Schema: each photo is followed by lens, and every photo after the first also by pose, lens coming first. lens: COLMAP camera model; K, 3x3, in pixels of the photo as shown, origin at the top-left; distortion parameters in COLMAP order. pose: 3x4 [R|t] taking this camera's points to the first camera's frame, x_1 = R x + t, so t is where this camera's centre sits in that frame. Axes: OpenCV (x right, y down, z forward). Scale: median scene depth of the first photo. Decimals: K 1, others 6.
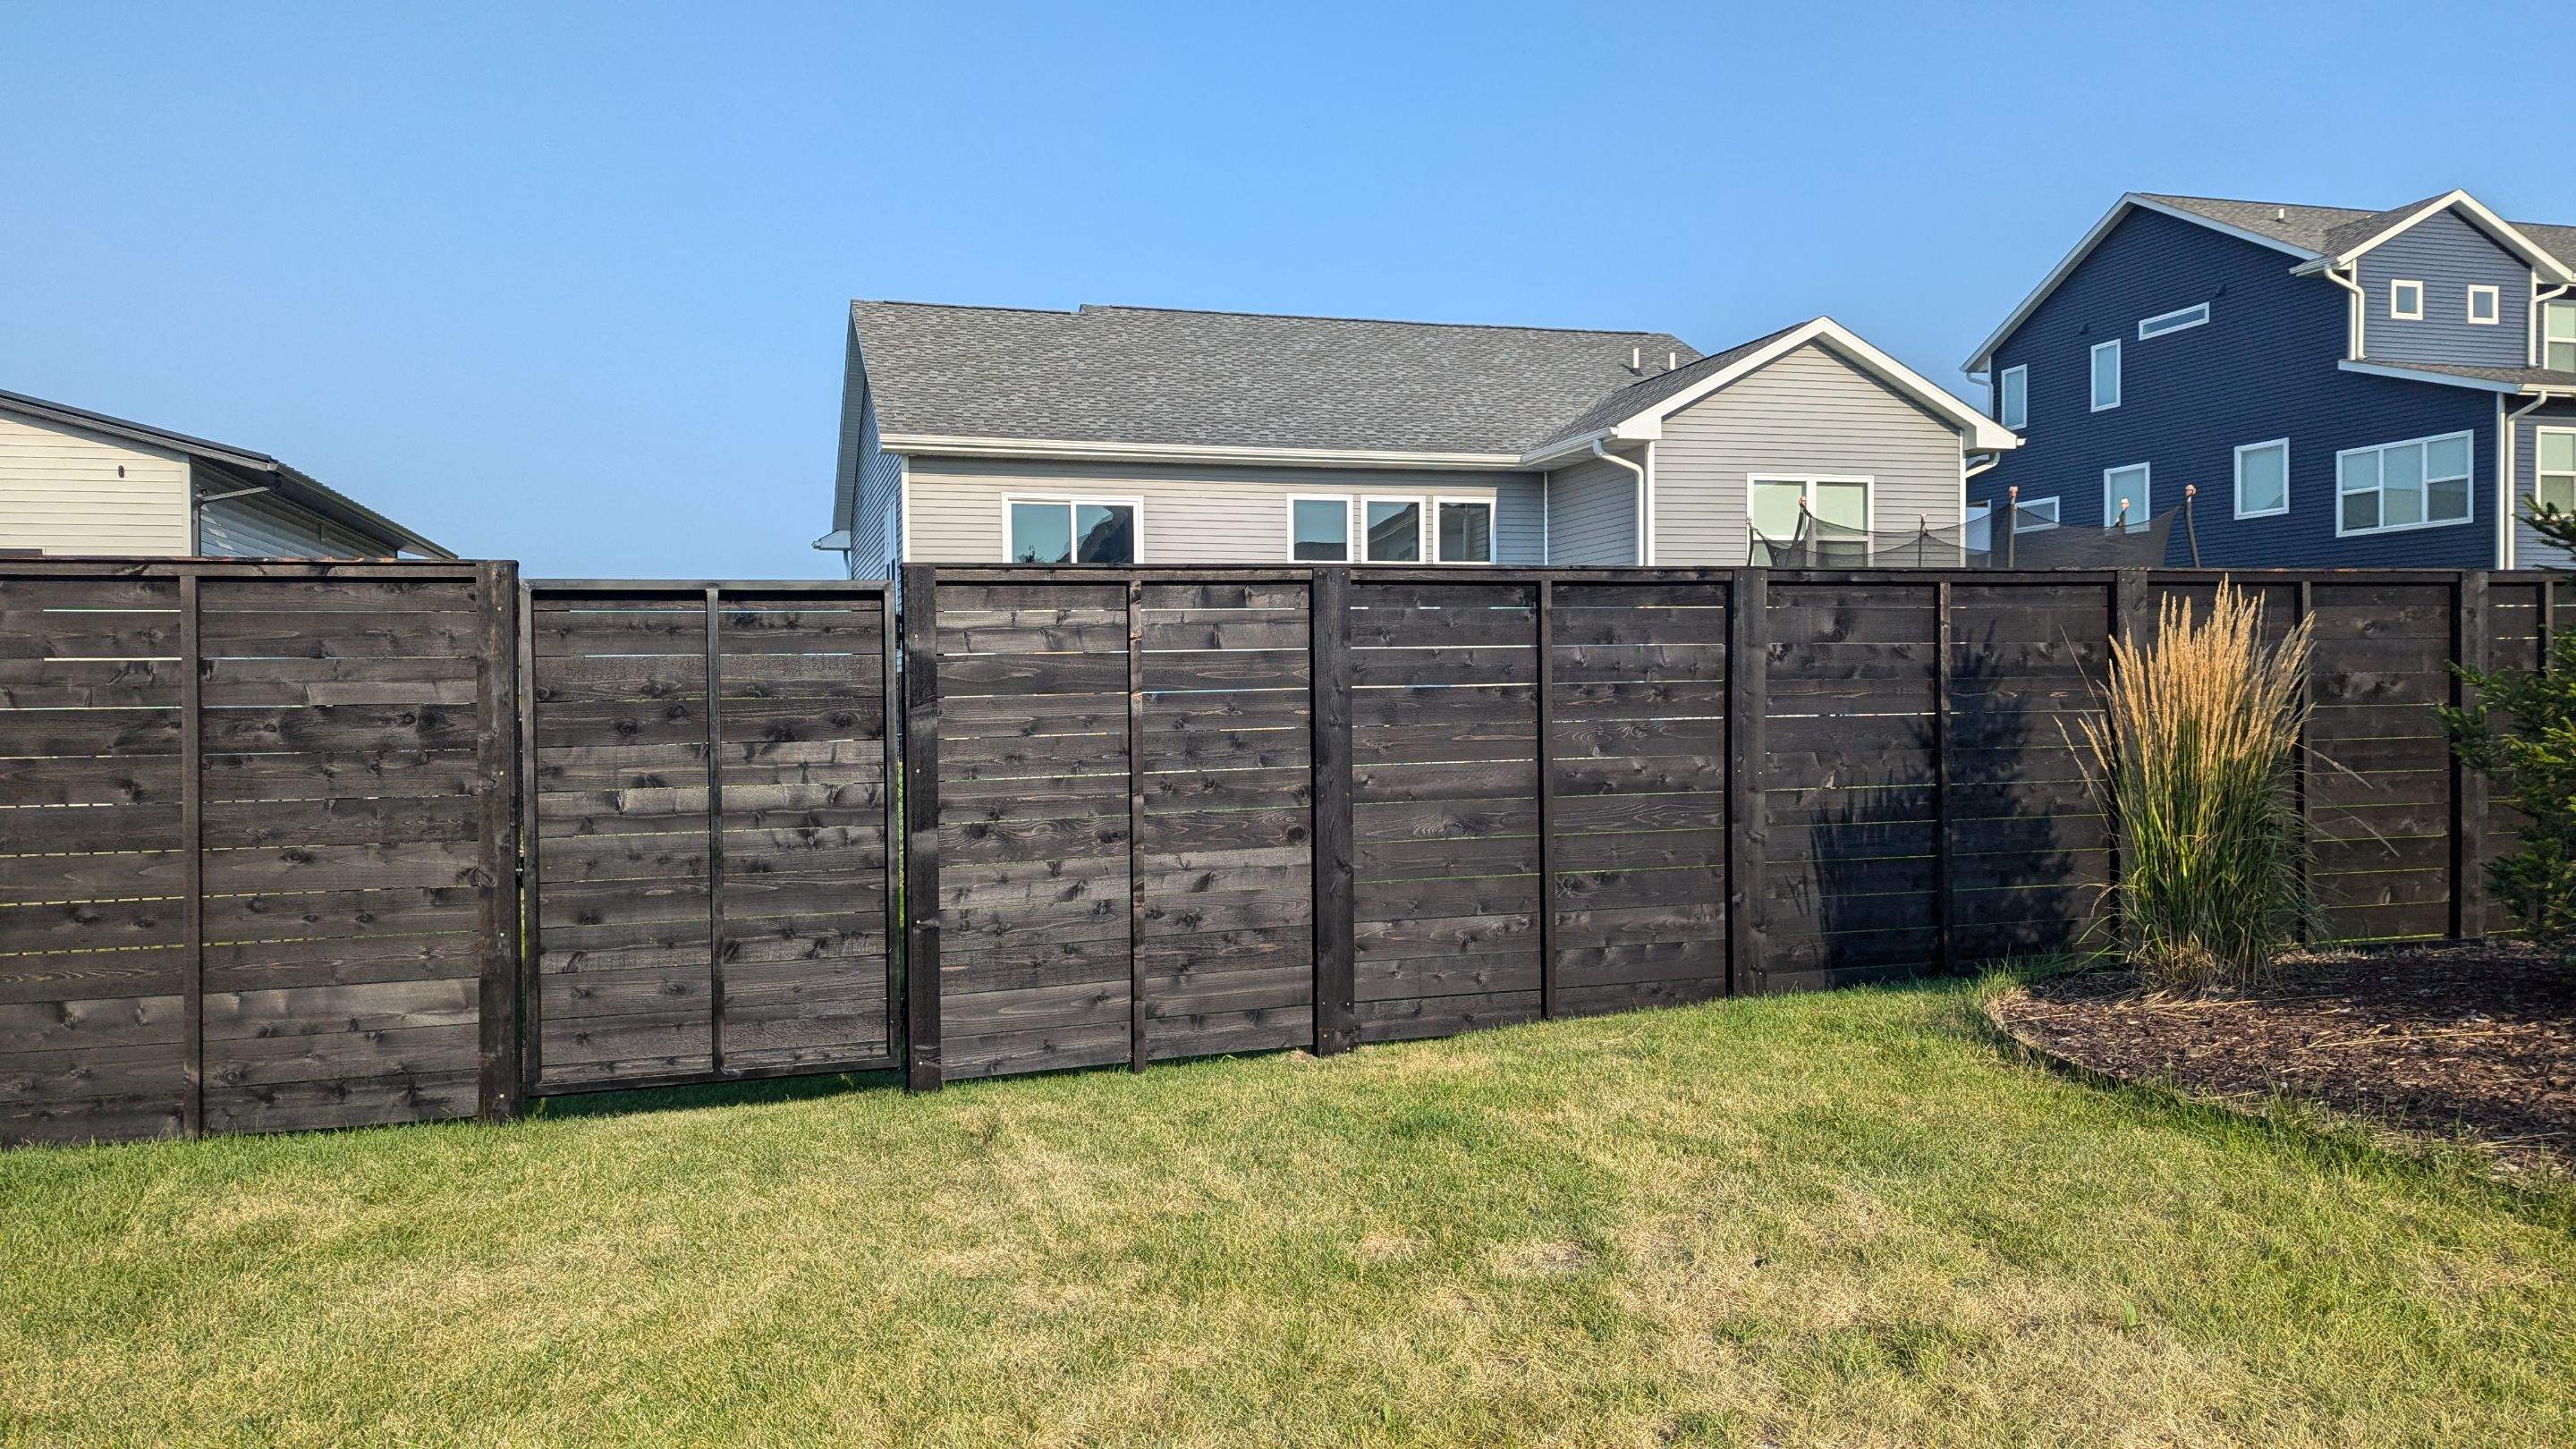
lens RADIAL K [[1801.0, 0, 1305.6], [0, 1801.0, 706.7], [0, 0, 1]] dist [0.064572, -0.066083]
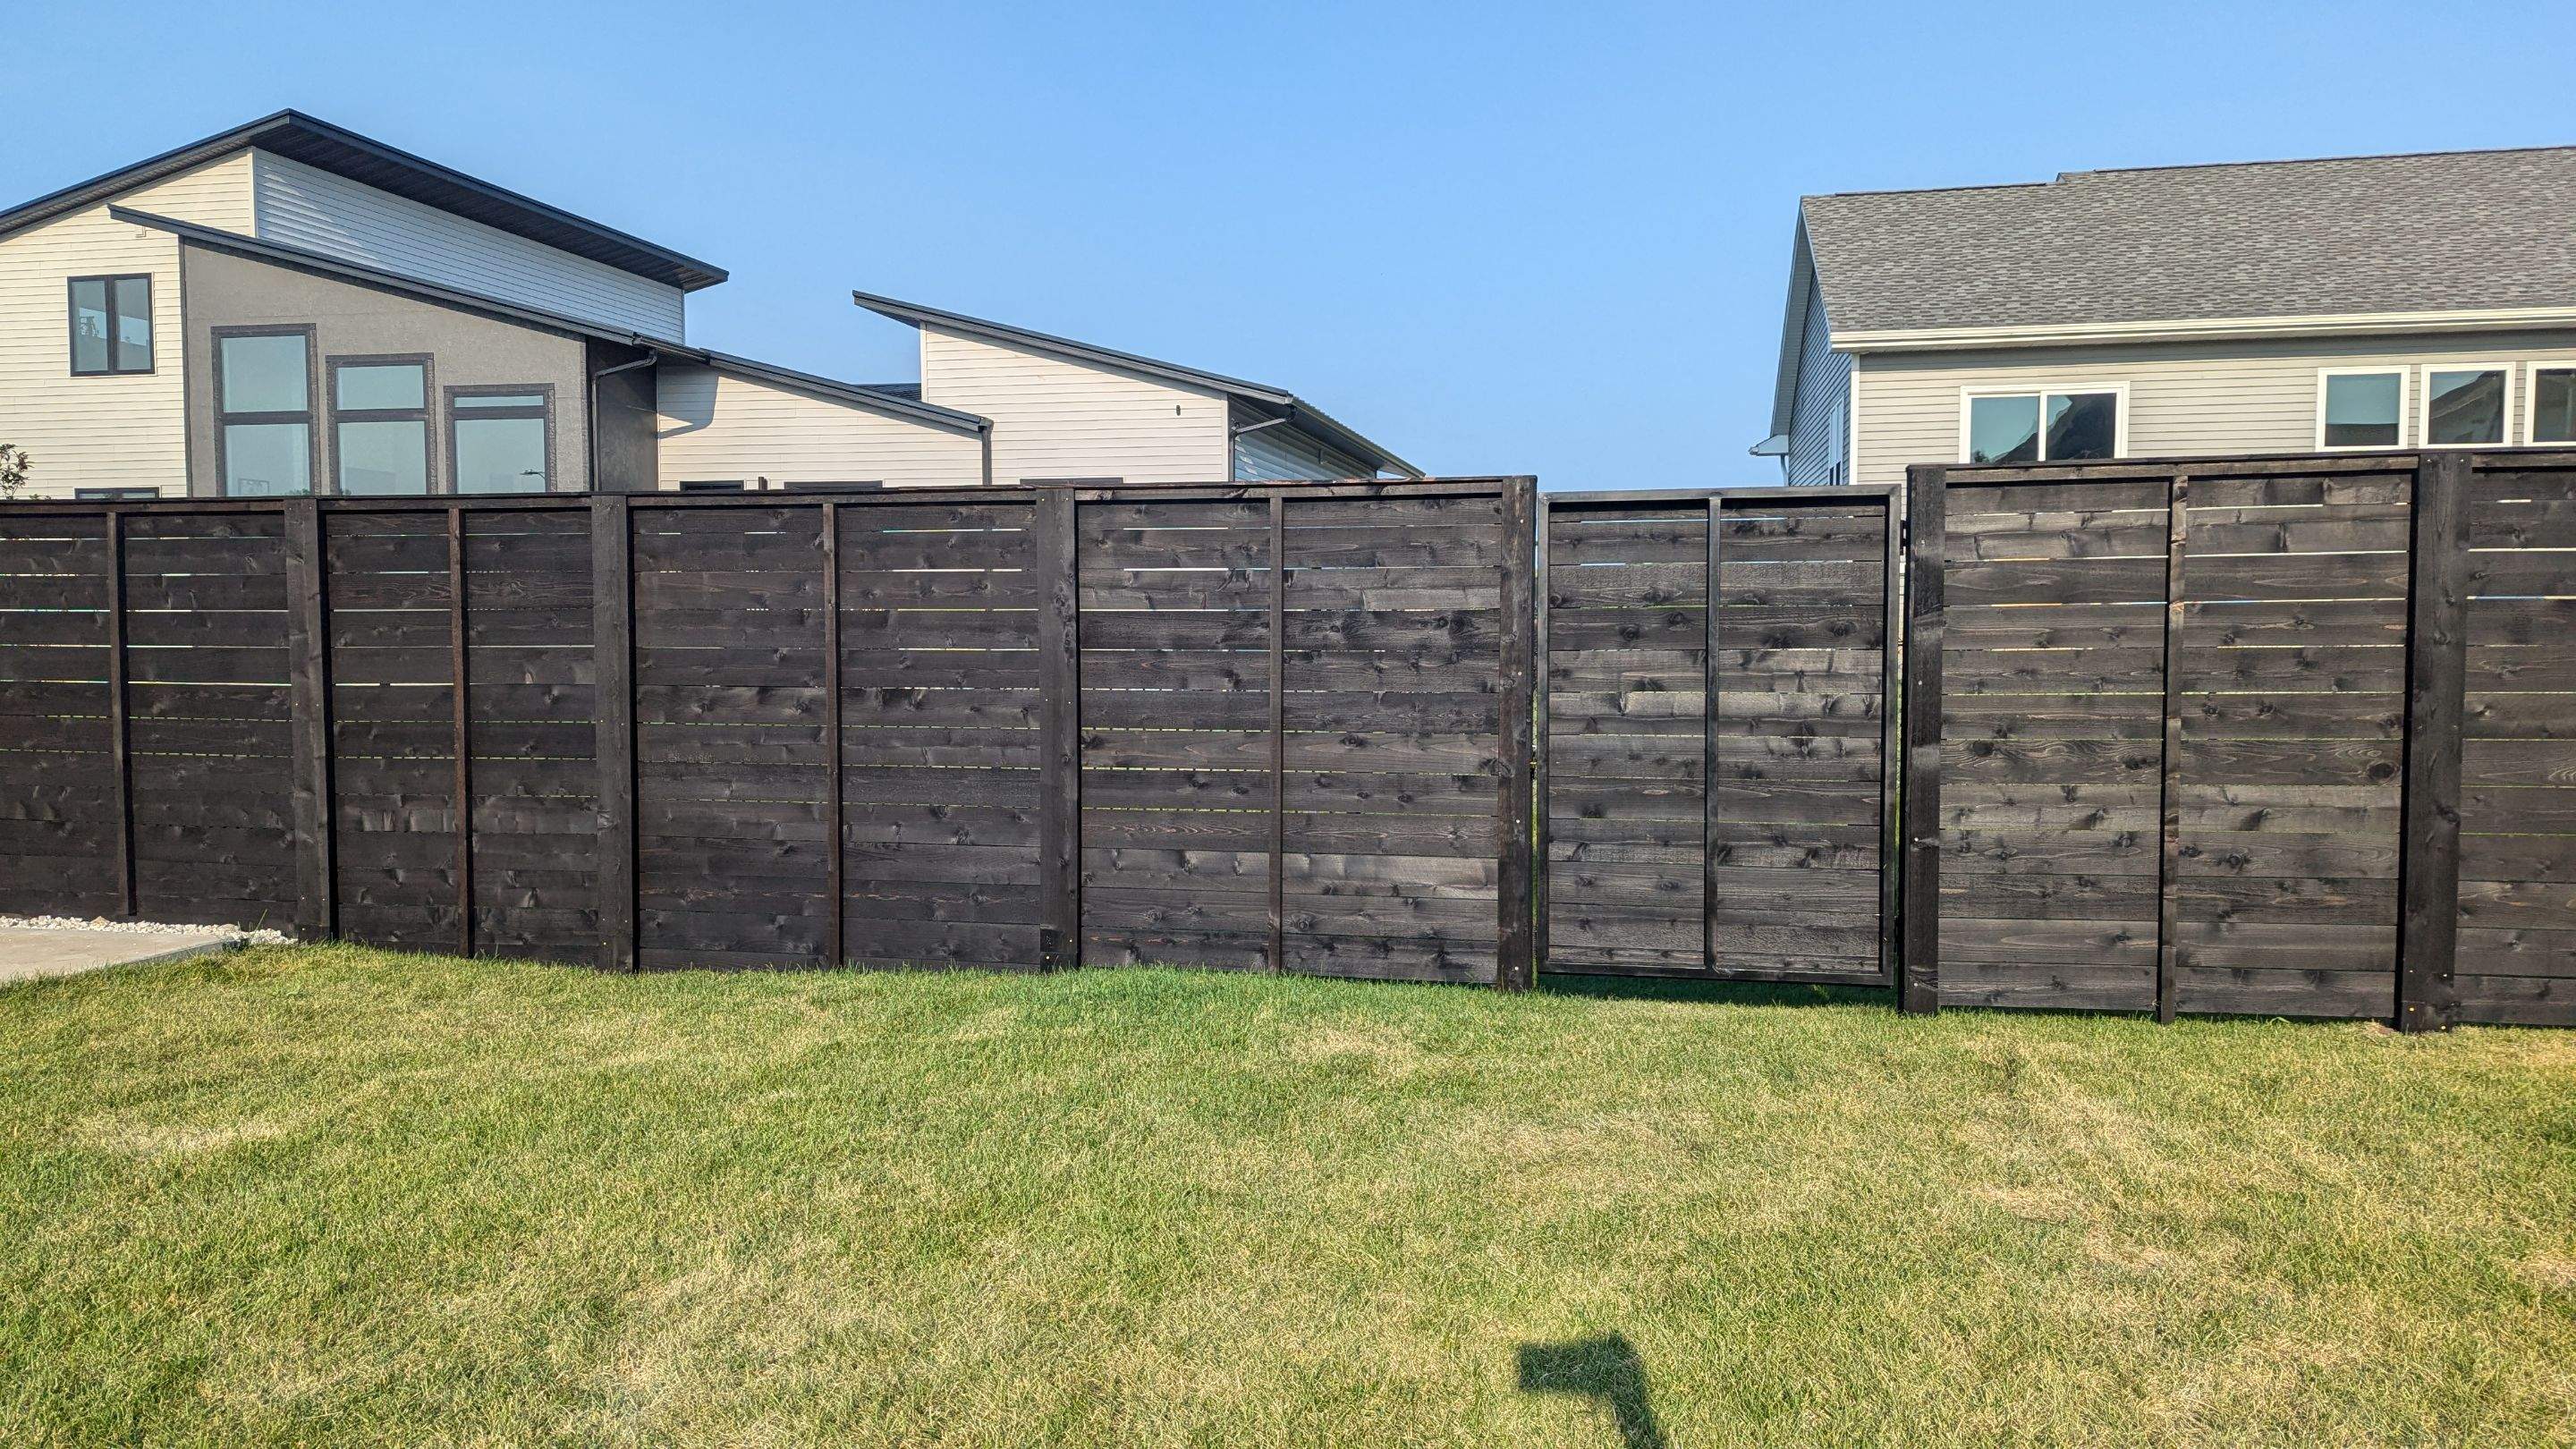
lens RADIAL K [[1801.0, 0, 1248.5], [0, 1801.0, 696.2], [0, 0, 1]] dist [0.064572, -0.066083]
pose [[0.870467, 0.034018, -0.491050, -0.050008], [-0.011572, 0.998748, 0.048676, -0.000253], [0.492091, -0.036688, 0.869771, -0.013581]]
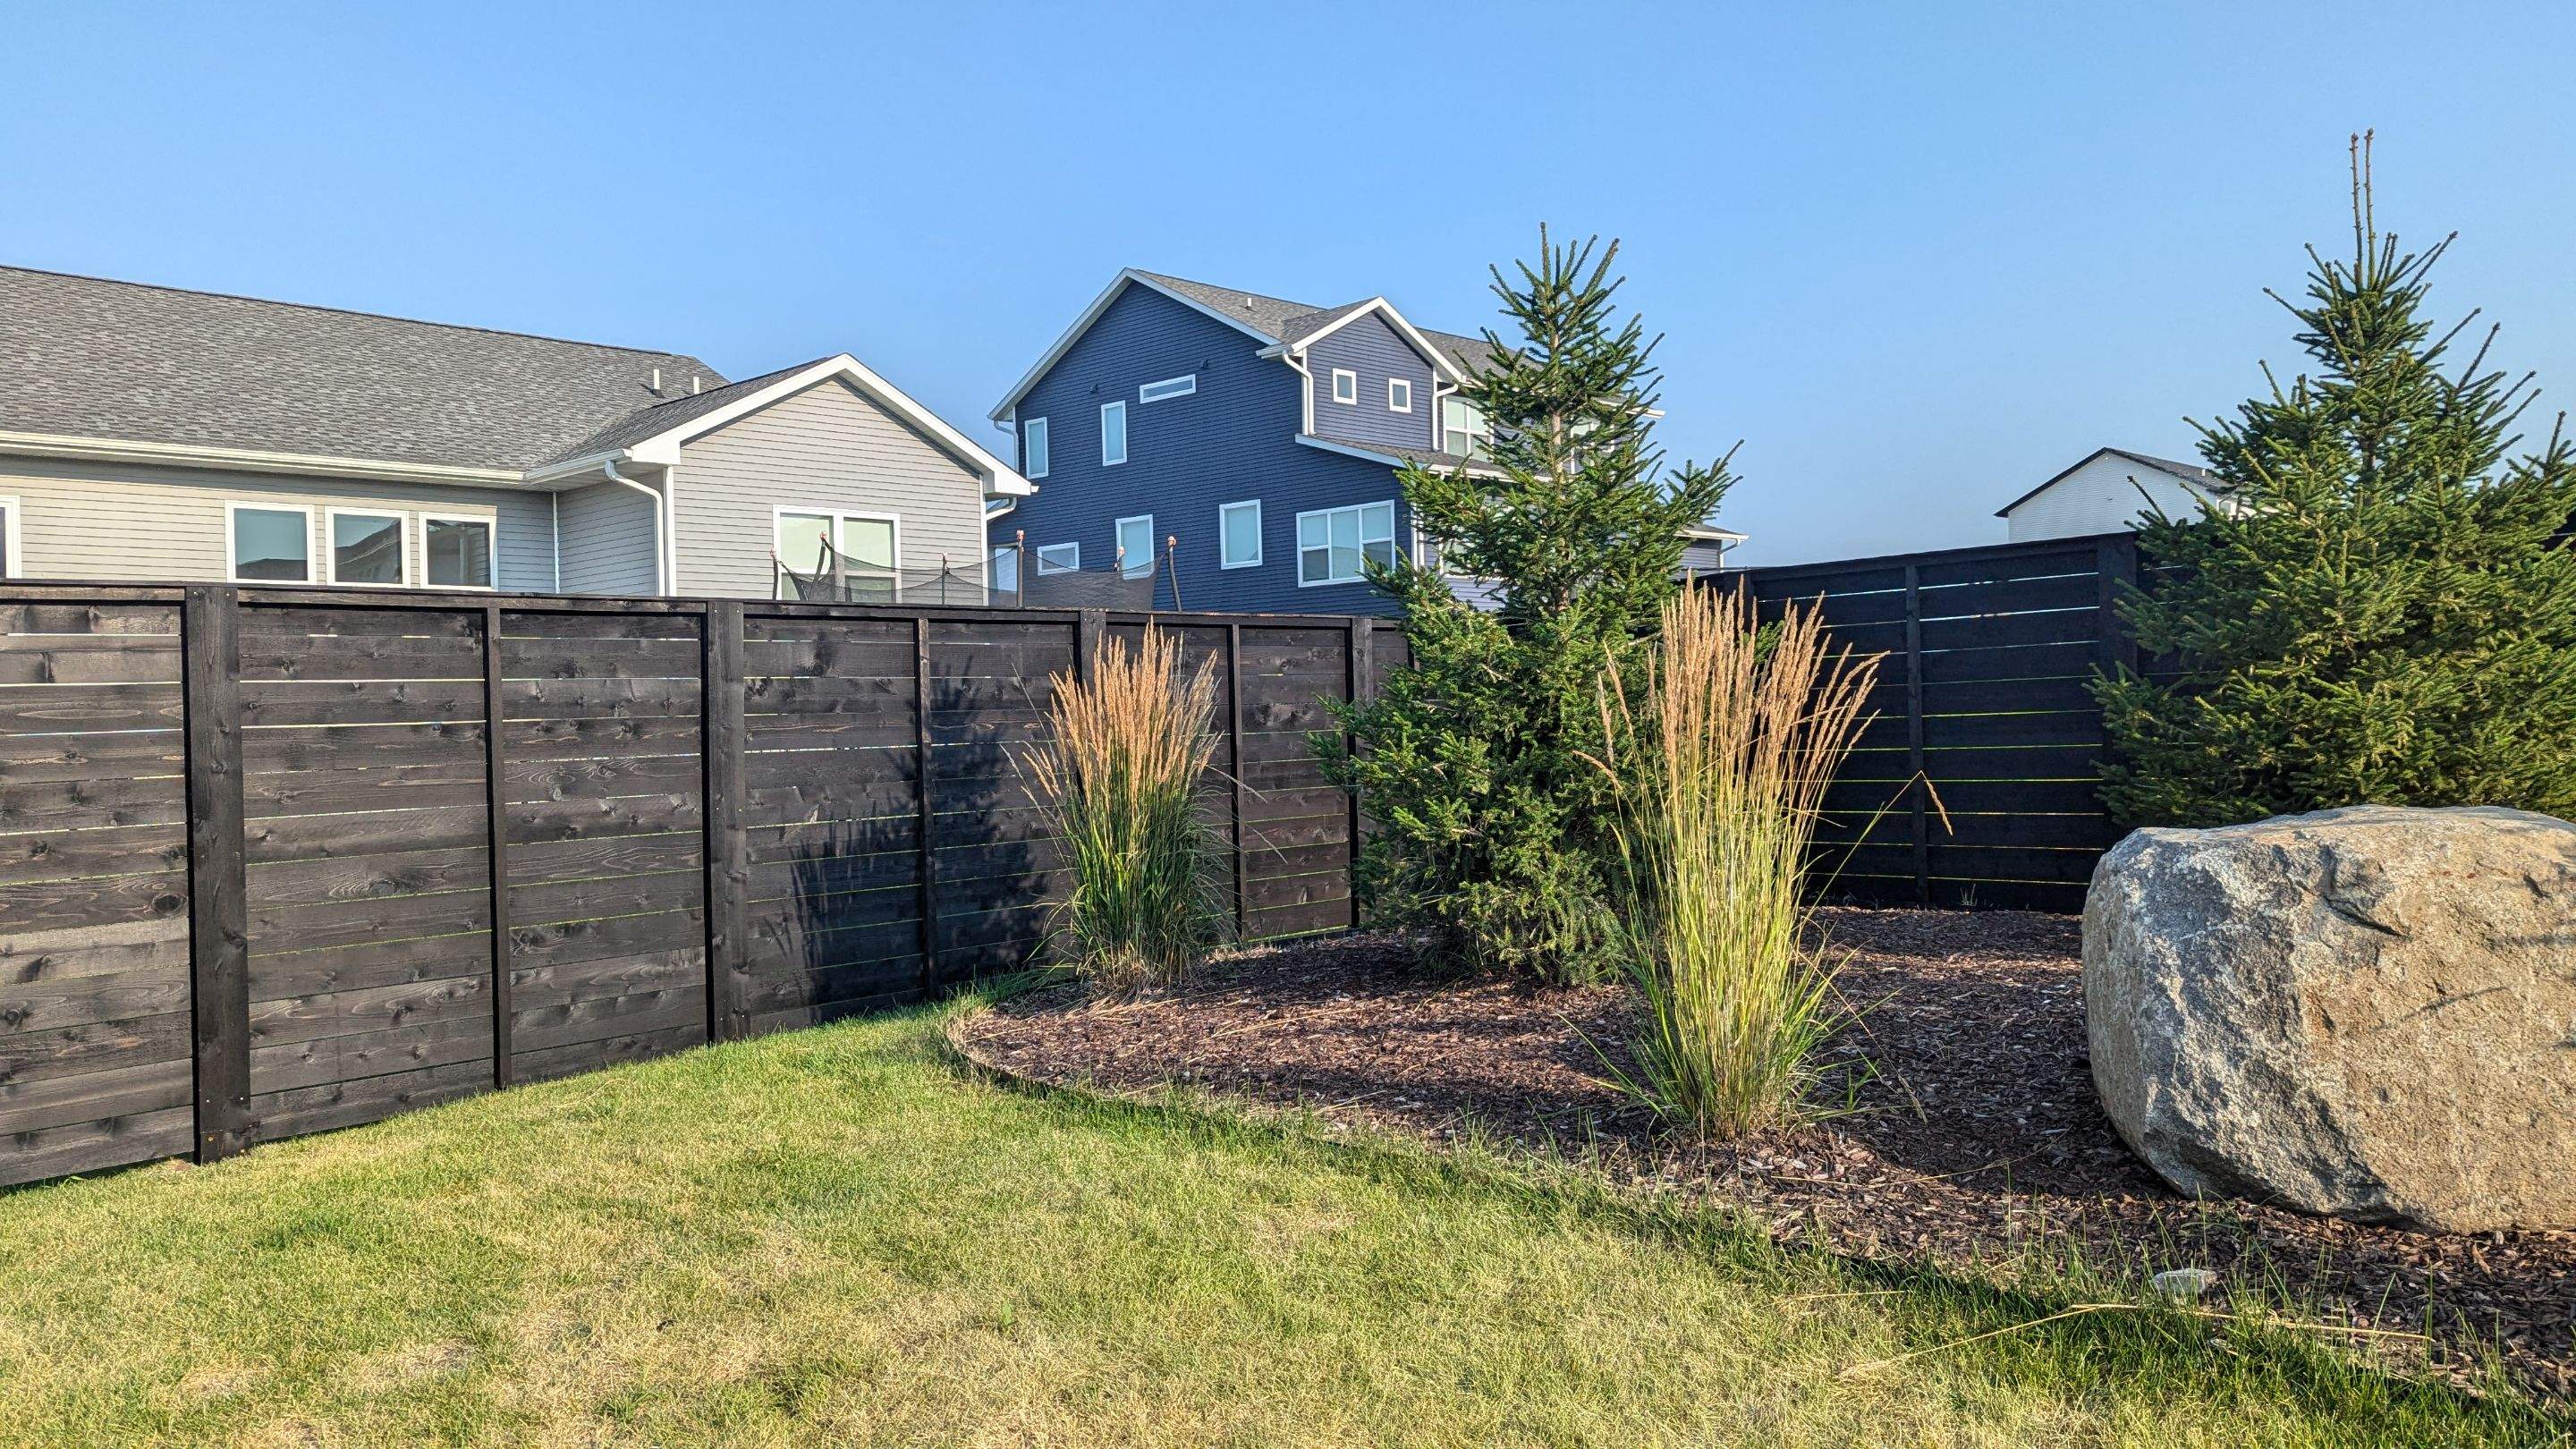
lens RADIAL K [[1801.0, 0, 1295.5], [0, 1801.0, 717.7], [0, 0, 1]] dist [0.064572, -0.066083]
pose [[0.879415, -0.010230, 0.475947, 0.054763], [0.016402, 0.999827, -0.008817, 0.000297], [-0.475774, 0.015560, 0.879430, -0.003676]]
